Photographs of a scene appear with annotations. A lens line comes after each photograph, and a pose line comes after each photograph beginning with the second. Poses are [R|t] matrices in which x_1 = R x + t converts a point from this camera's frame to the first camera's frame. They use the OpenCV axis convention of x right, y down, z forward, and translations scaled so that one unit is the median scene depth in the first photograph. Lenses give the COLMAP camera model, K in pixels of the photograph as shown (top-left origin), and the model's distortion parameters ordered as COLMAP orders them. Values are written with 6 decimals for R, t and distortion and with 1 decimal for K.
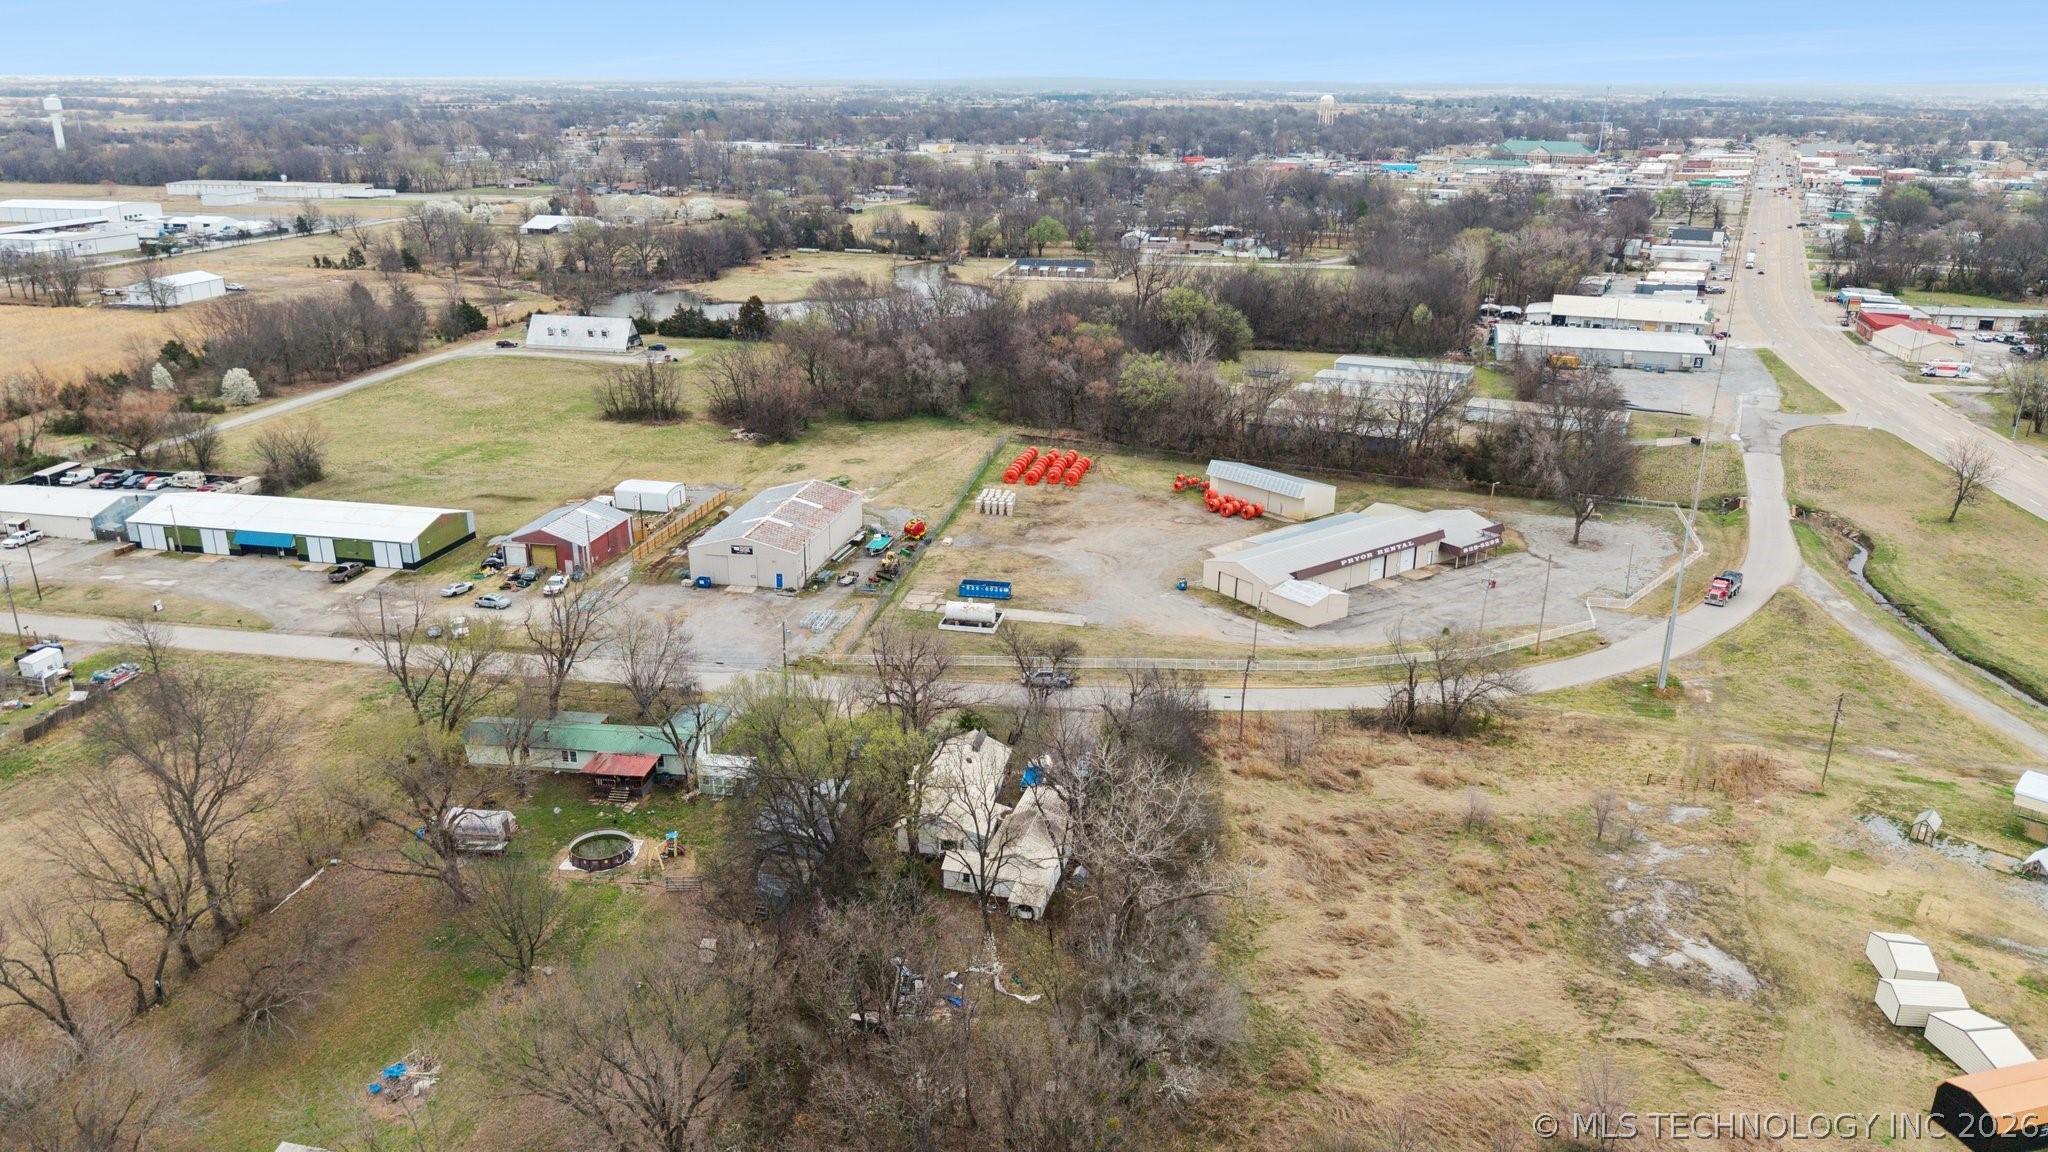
lens RADIAL K [[1370.6, 0, 1033.0], [0, 1370.6, 584.2], [0, 0, 1]] dist [0.029610, -0.034982]
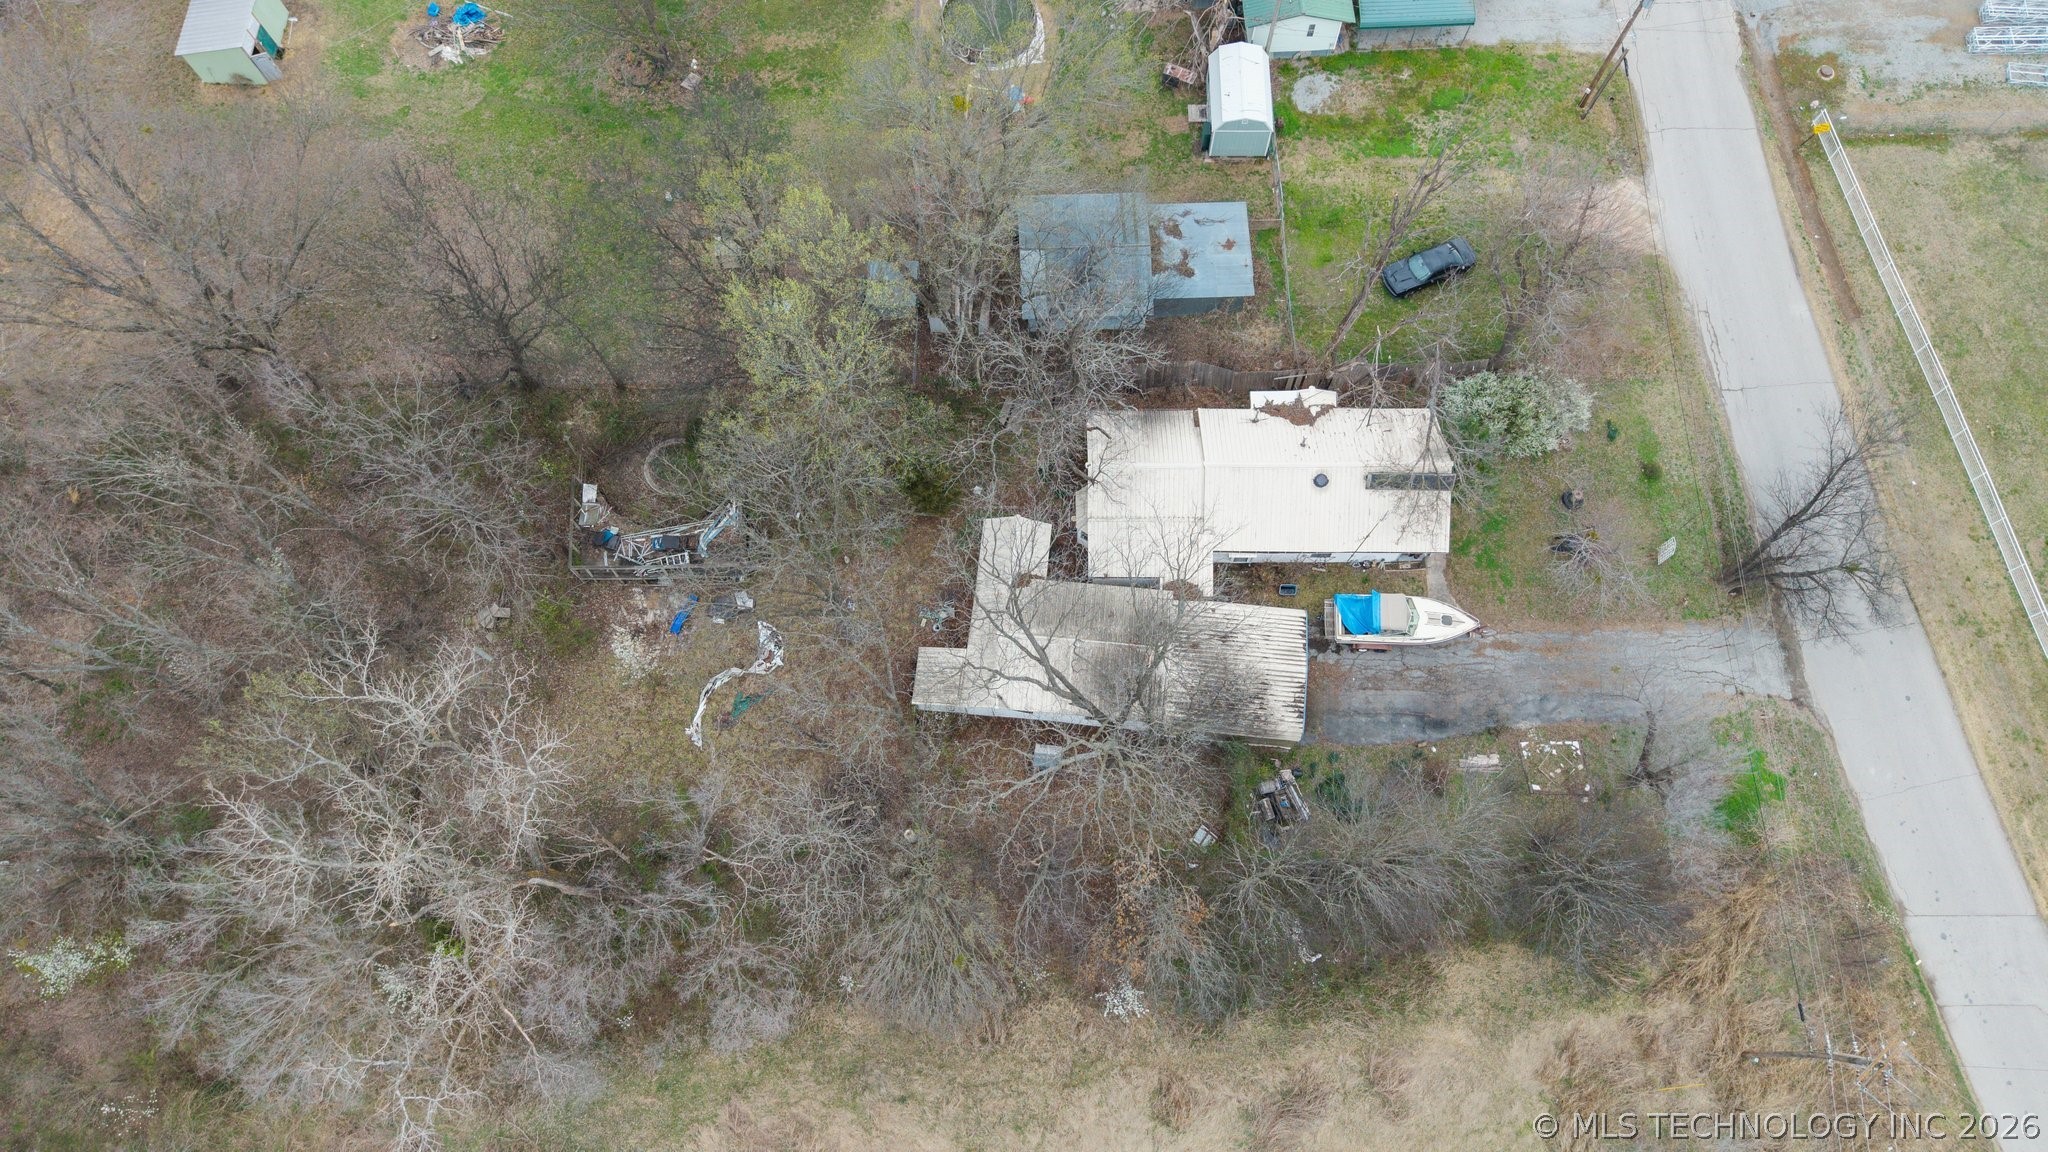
lens RADIAL K [[1368.0, 0, 1024.0], [0, 1368.0, 576.0], [0, 0, 1]] dist [0.022956, -0.027180]
pose [[0.172827, 0.927297, -0.332042, 0.135636], [-0.330638, 0.372173, 0.867275, -0.260325], [0.927798, -0.040102, 0.370921, 0.746617]]
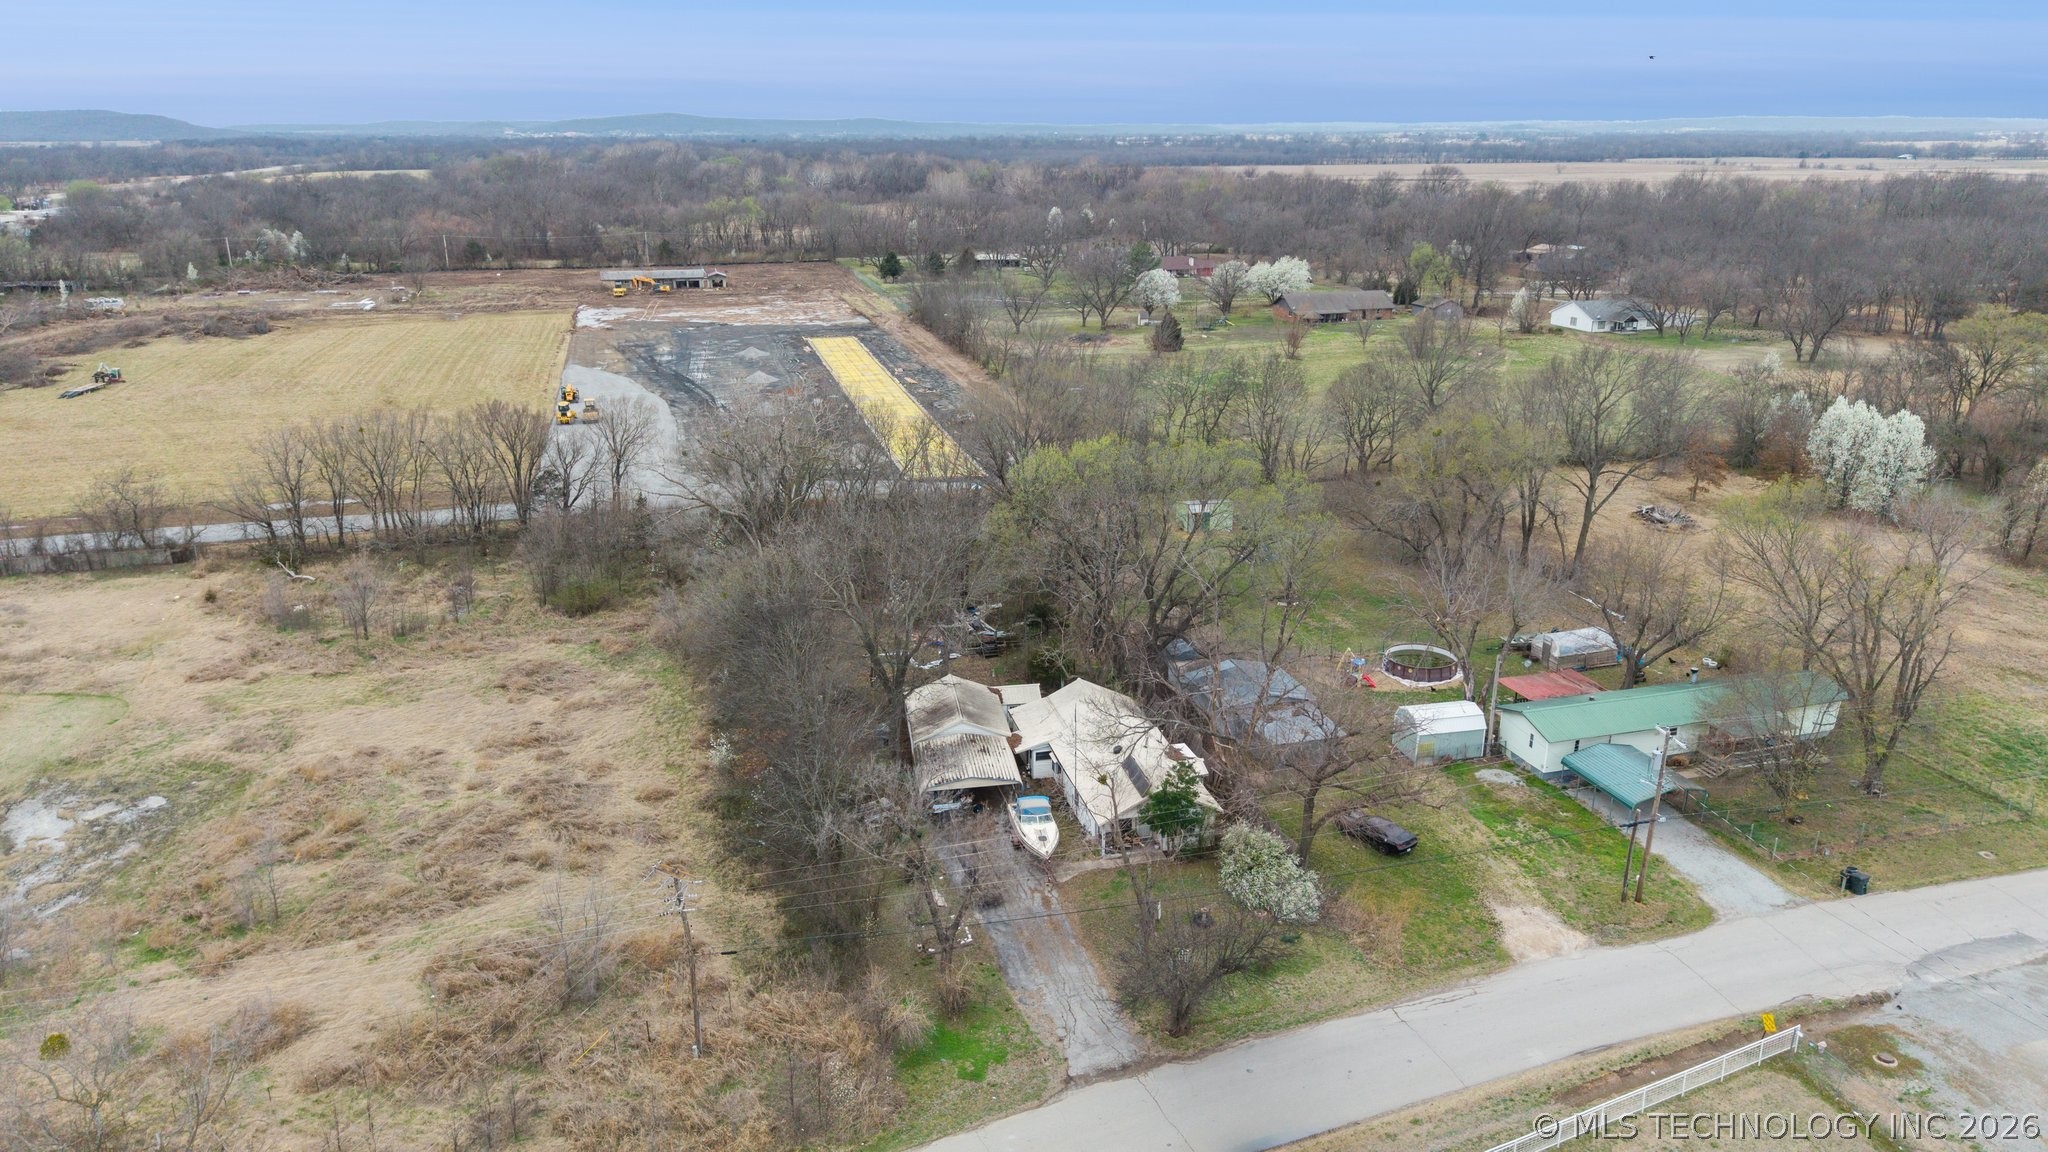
lens RADIAL K [[1368.0, 0, 1024.0], [0, 1368.0, 576.0], [0, 0, 1]] dist [0.022956, -0.027180]
pose [[-0.913088, 0.119303, -0.389920, 0.240486], [-0.145970, 0.797236, 0.585754, -0.313421], [0.380740, 0.591761, -0.710532, 1.443439]]
